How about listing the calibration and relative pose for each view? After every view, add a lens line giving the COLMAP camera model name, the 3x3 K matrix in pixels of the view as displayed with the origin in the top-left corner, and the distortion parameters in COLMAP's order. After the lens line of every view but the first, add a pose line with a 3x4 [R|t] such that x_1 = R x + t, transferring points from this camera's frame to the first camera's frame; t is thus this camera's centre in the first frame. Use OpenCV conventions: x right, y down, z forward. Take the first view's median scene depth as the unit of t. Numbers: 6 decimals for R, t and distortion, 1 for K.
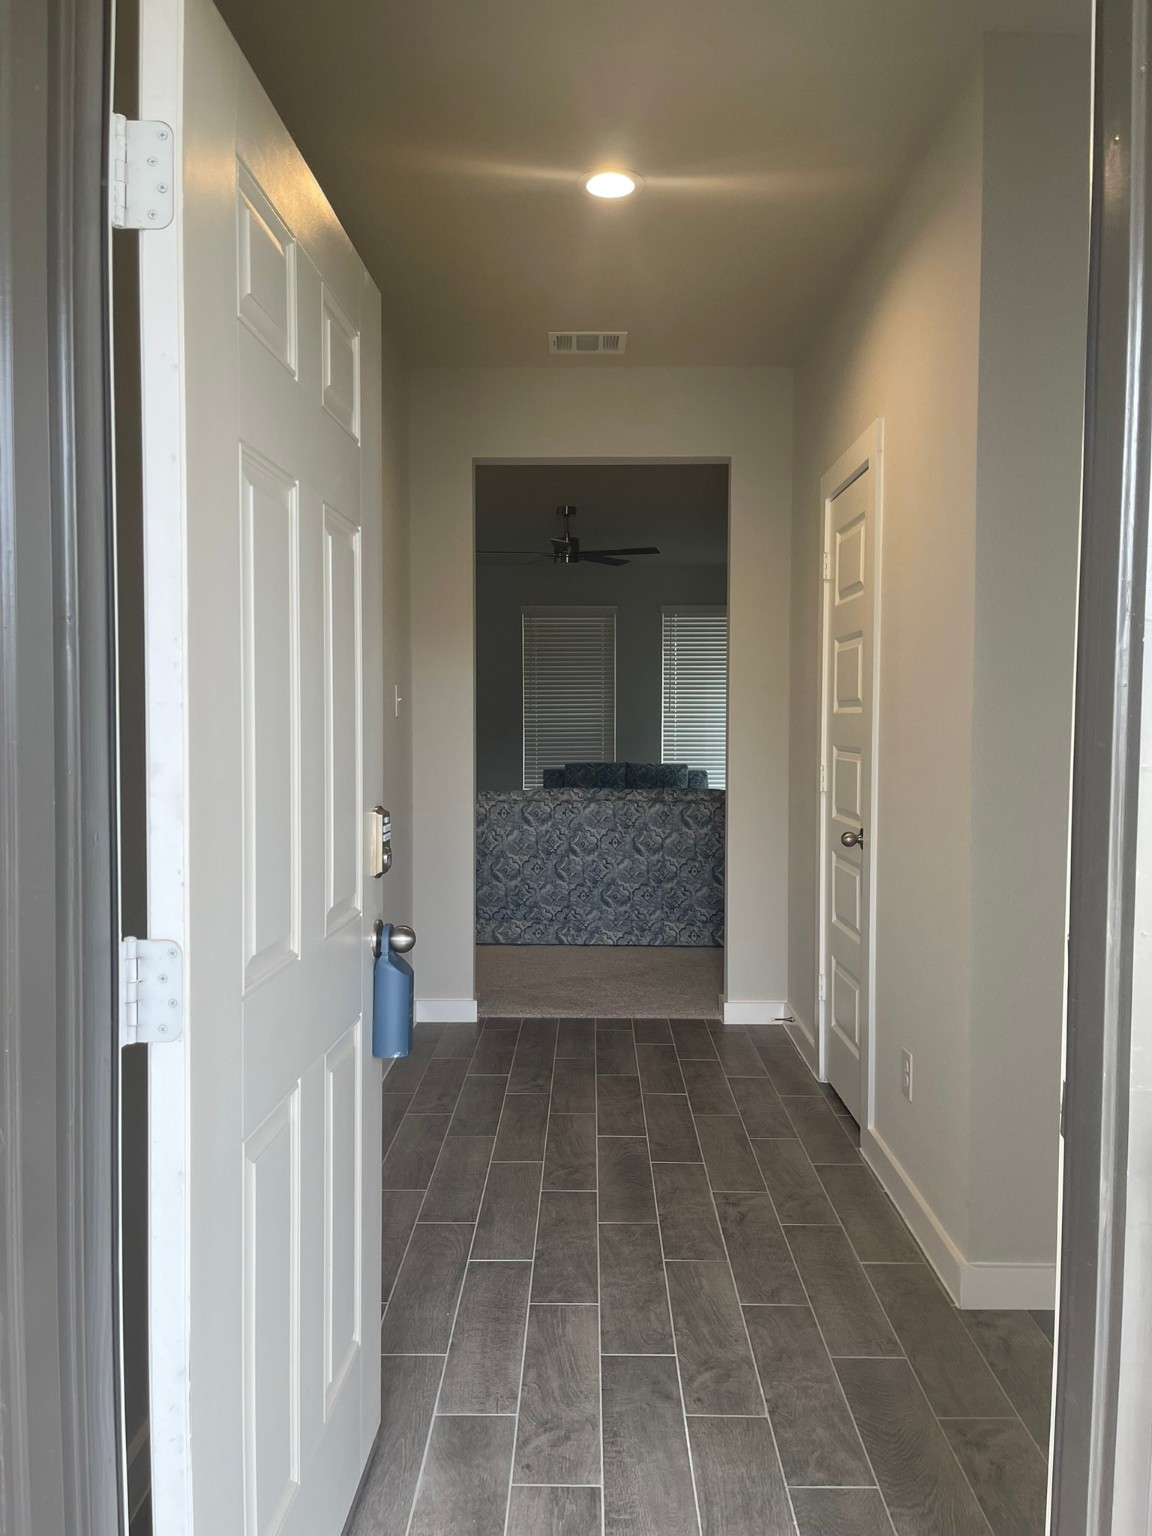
lens RADIAL K [[1149.3, 0, 589.6], [0, 1149.3, 766.5], [0, 0, 1]] dist [0.061867, -0.075218]
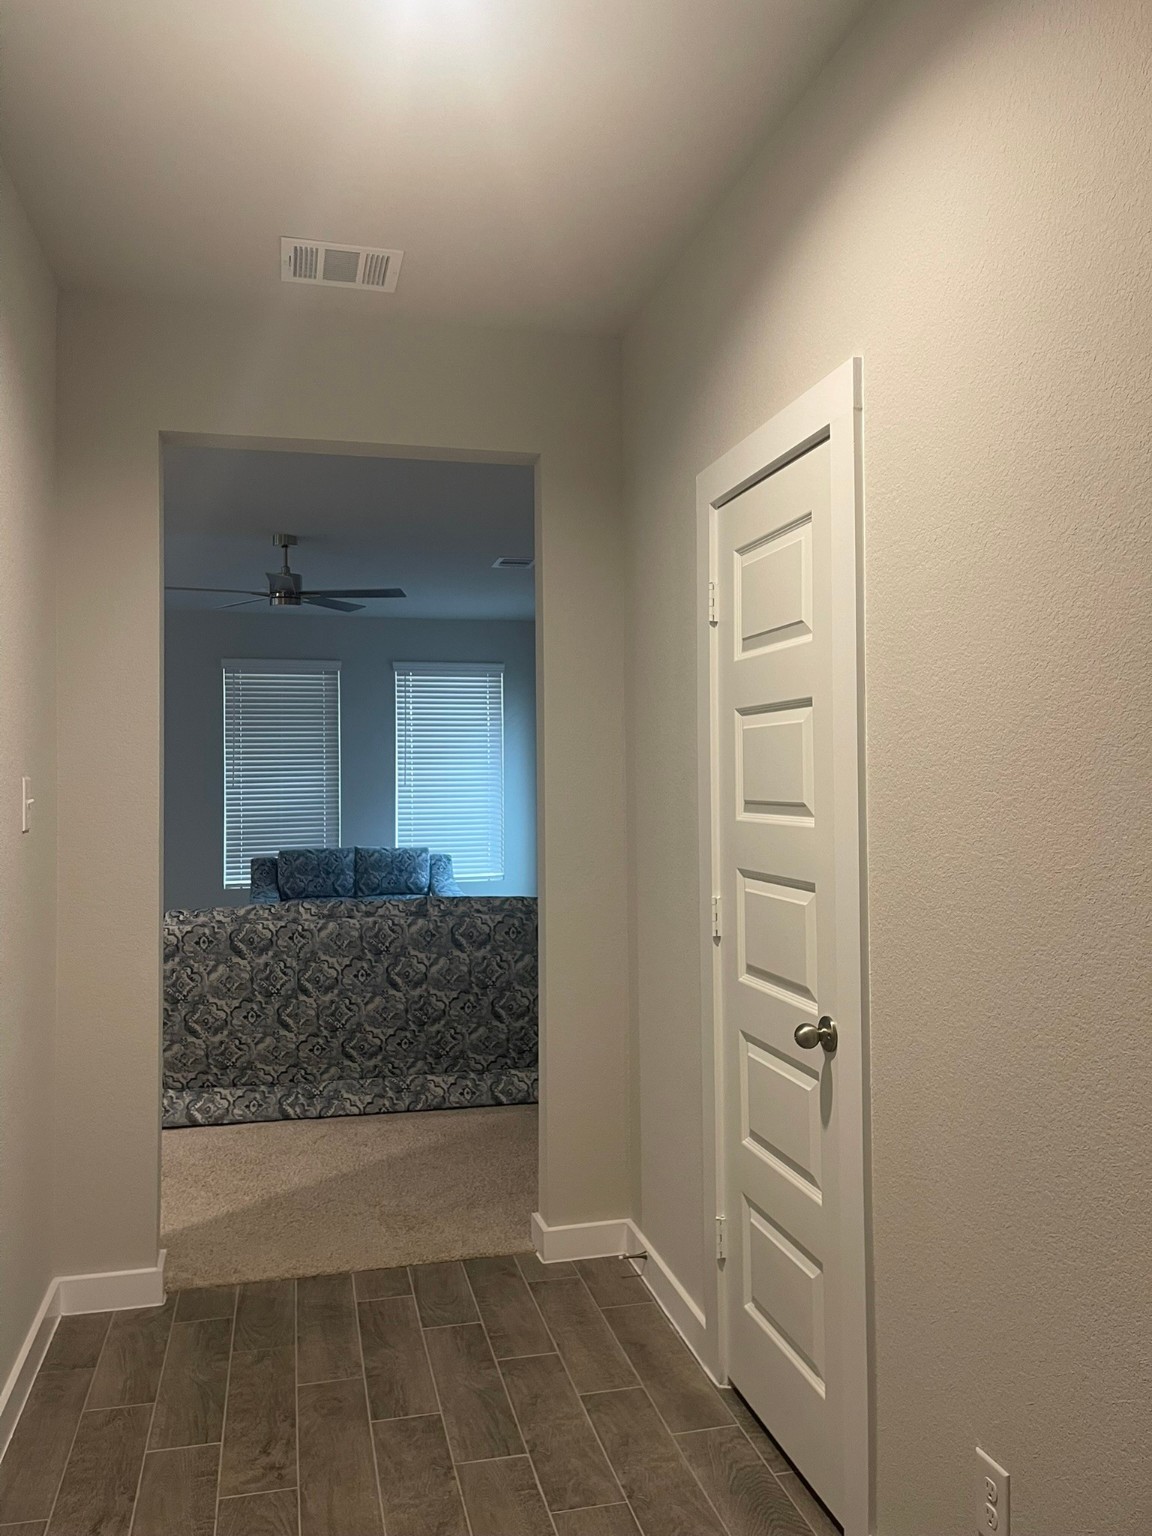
lens RADIAL K [[1149.3, 0, 572.1], [0, 1149.3, 757.2], [0, 0, 1]] dist [0.061867, -0.075218]
pose [[0.971005, -0.004099, 0.239026, -0.034149], [0.018393, 0.998170, -0.057601, -0.041464], [-0.238352, 0.060327, 0.969303, 0.341401]]
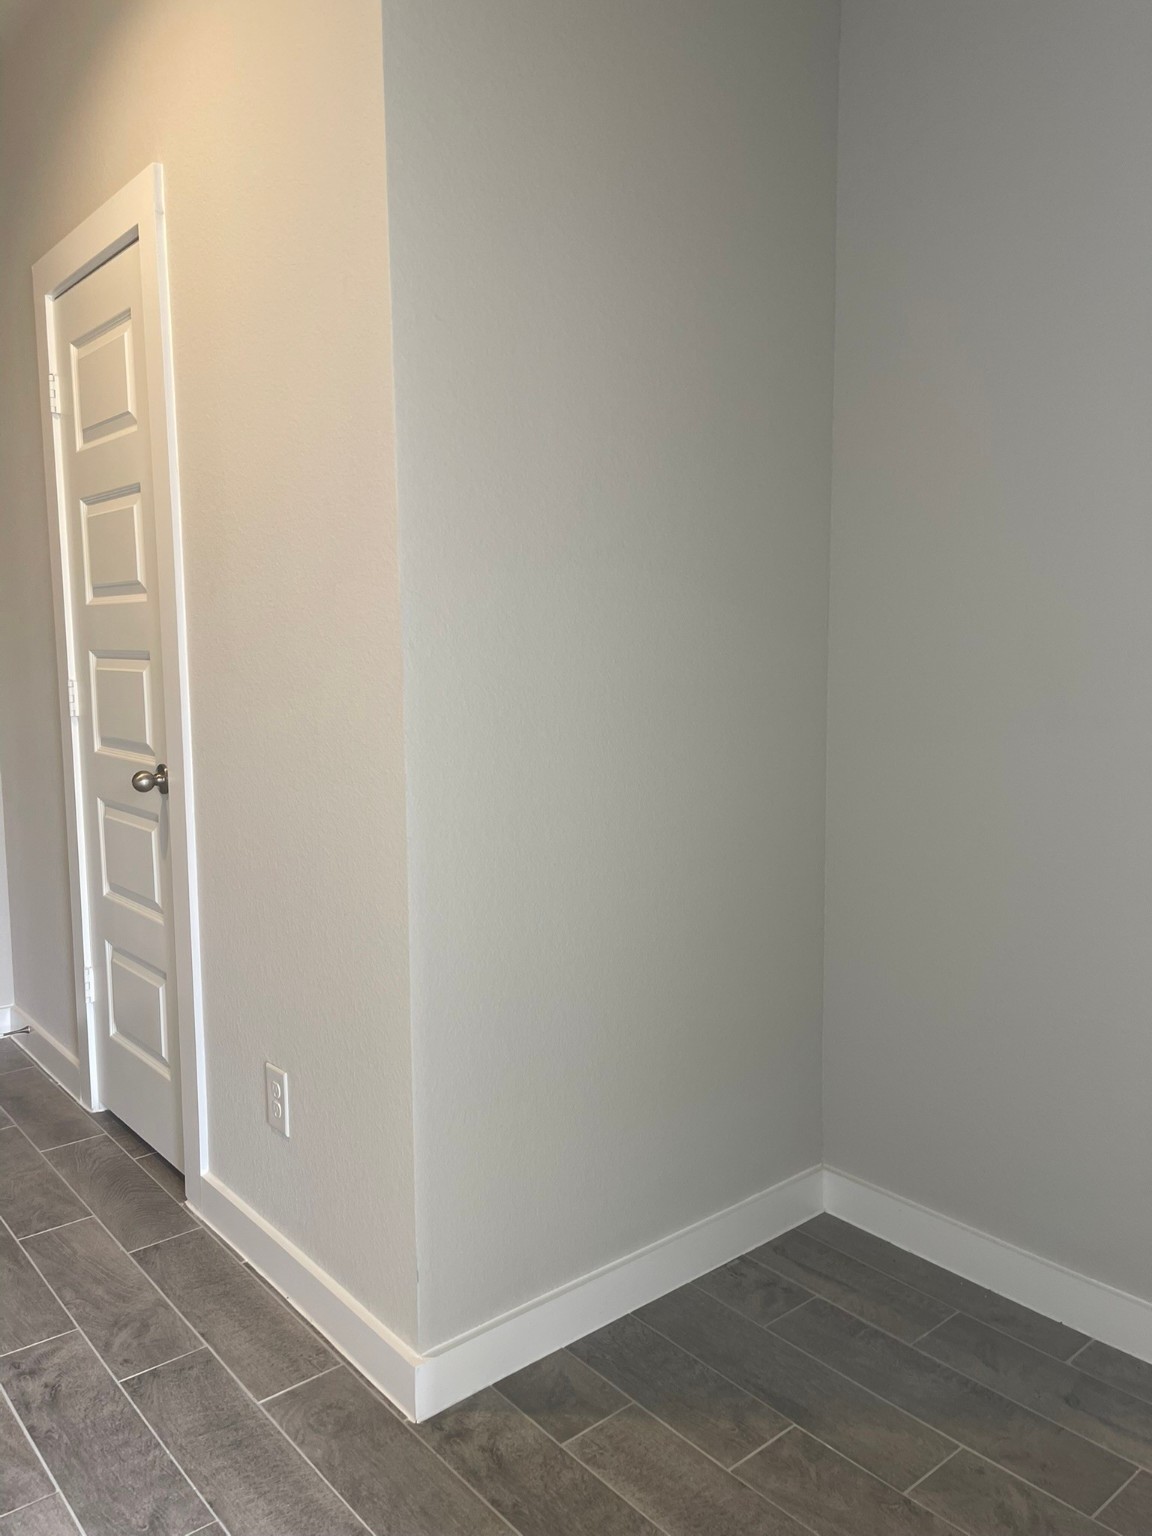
lens RADIAL K [[1149.3, 0, 576.7], [0, 1149.3, 757.3], [0, 0, 1]] dist [0.061867, -0.075218]
pose [[0.762725, -0.076682, 0.642161, -0.021166], [0.034502, 0.996356, 0.077998, 0.001678], [-0.645802, -0.037336, 0.762592, 0.231414]]
